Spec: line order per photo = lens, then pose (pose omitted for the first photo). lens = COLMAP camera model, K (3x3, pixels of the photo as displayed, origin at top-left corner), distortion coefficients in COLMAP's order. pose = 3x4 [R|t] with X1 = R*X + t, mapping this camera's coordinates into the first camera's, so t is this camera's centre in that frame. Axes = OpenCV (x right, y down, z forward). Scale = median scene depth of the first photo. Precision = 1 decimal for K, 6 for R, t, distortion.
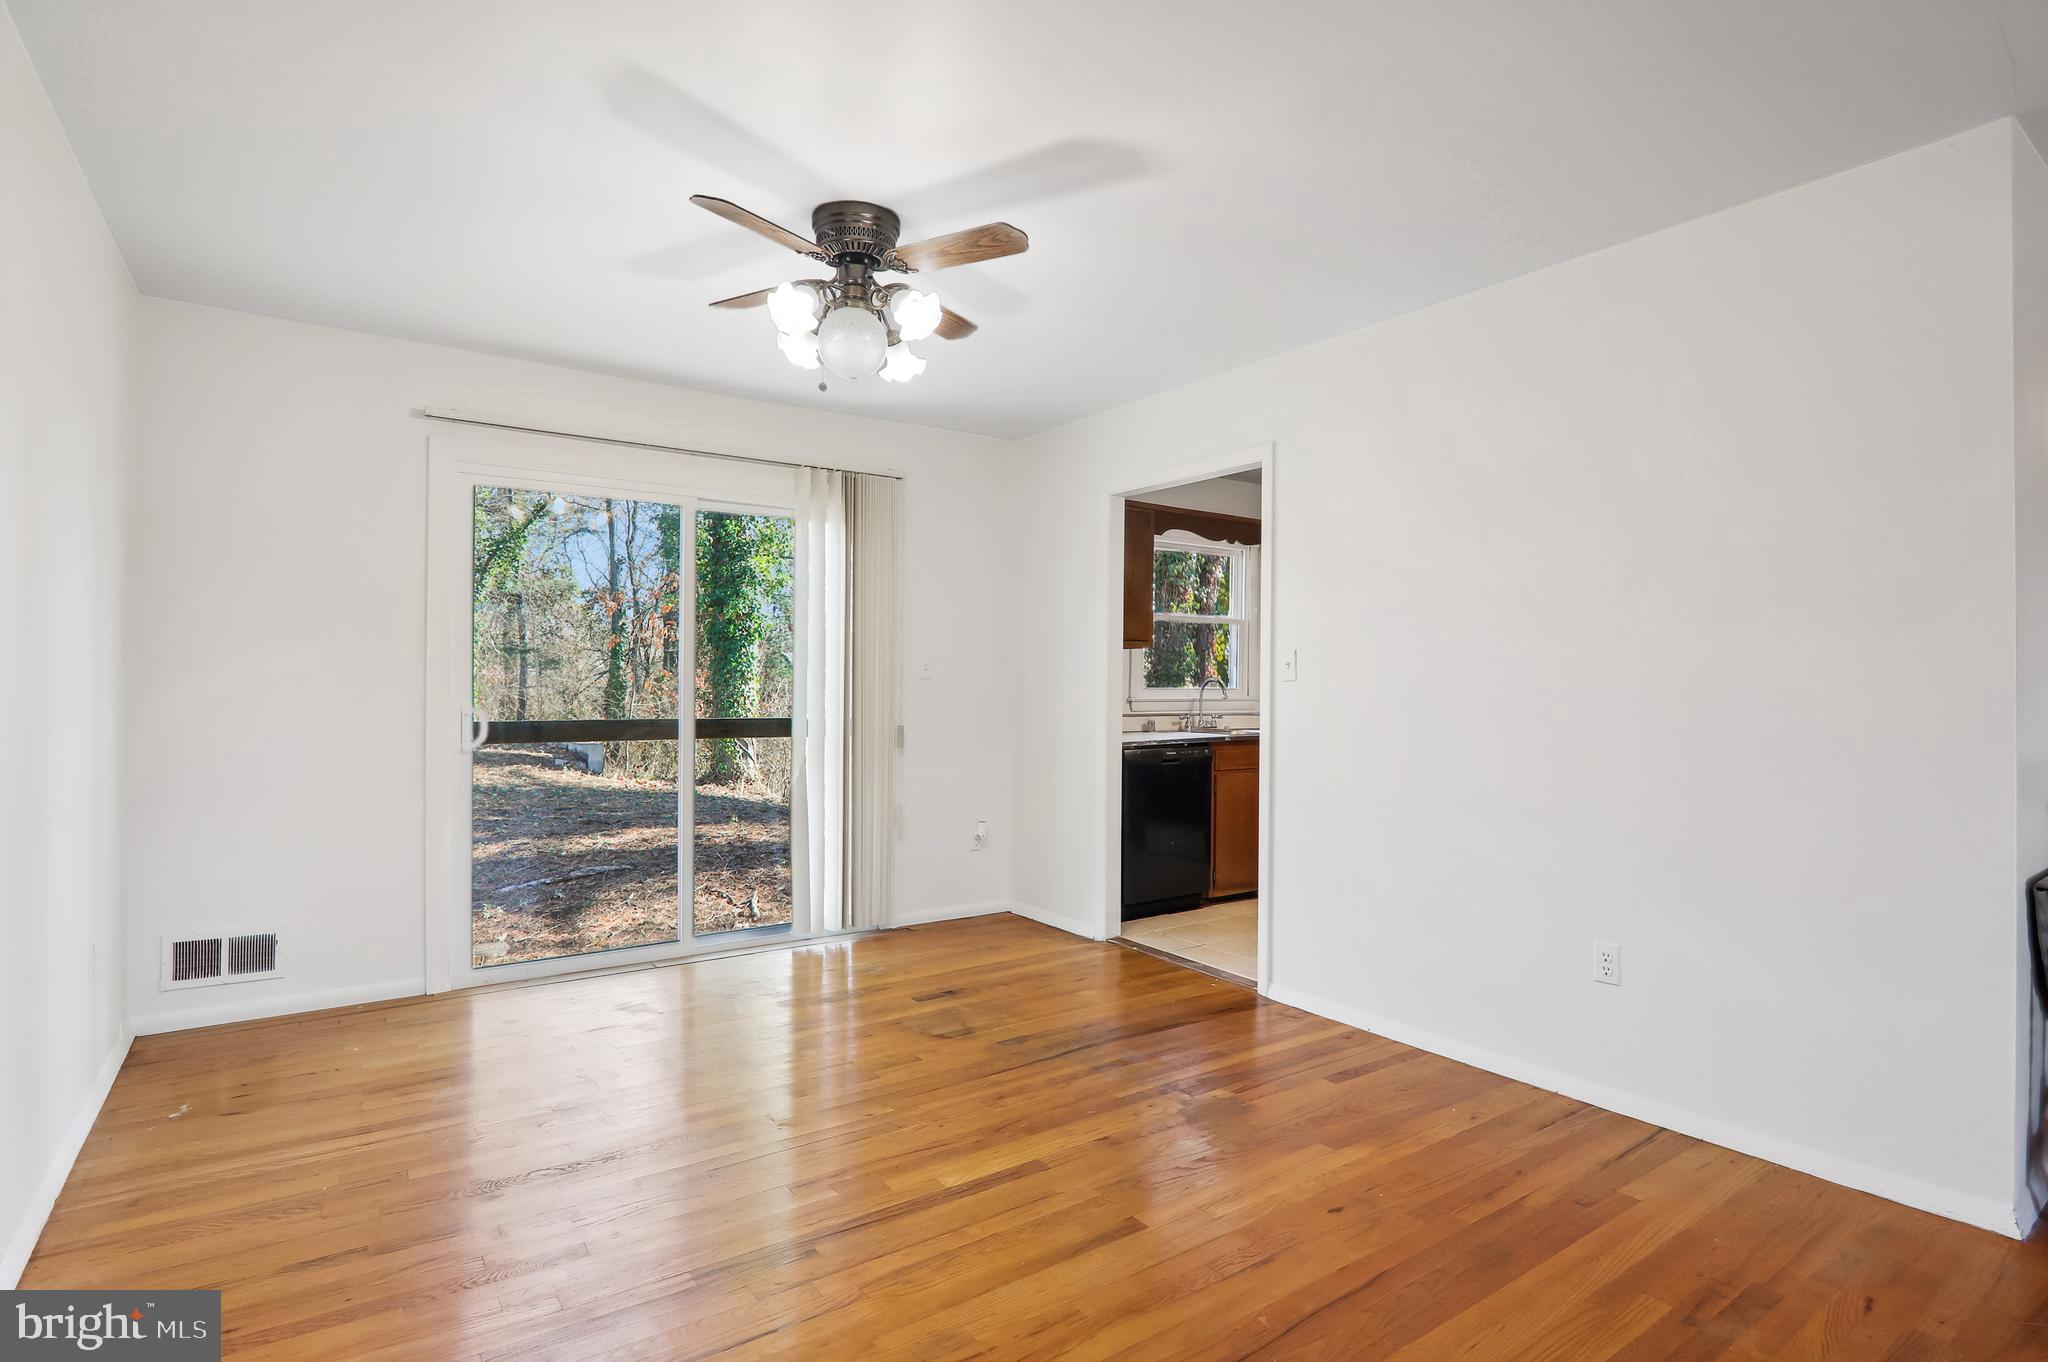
lens RADIAL K [[1012.9, 0, 1016.7], [0, 1012.9, 672.8], [0, 0, 1]] dist [-0.009635, -0.000831]
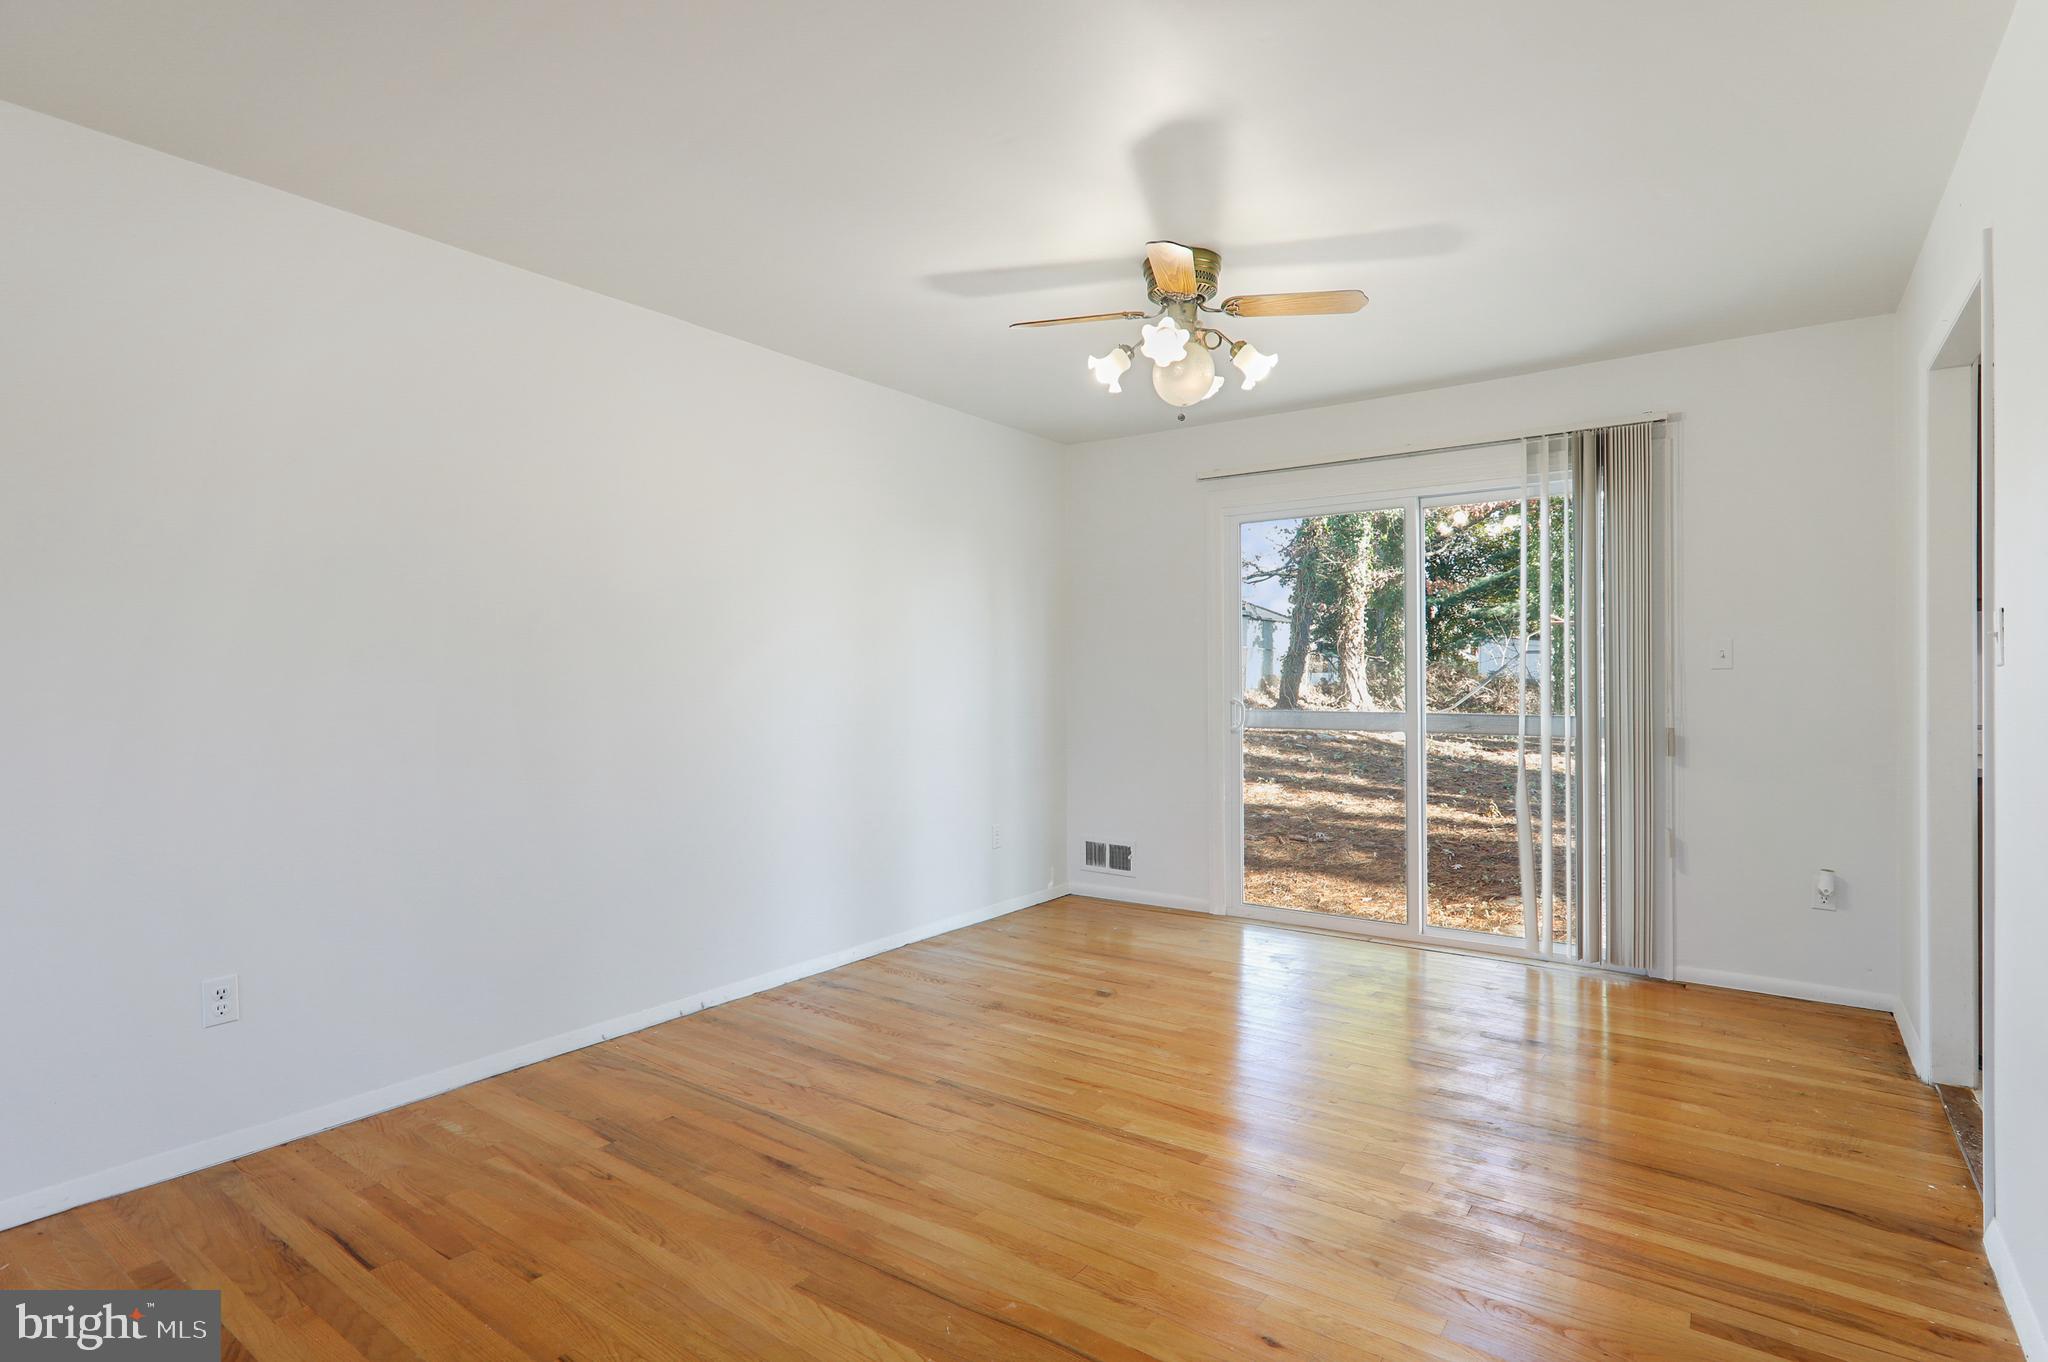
lens RADIAL K [[1009.4, 0, 1050.5], [0, 1009.4, 687.0], [0, 0, 1]] dist [0.001293, -0.000518]
pose [[0.353463, 0.002423, -0.935446, 0.638825], [0.016145, 0.999832, 0.008690, 0.004789], [0.935309, -0.018174, 0.353364, 0.361408]]
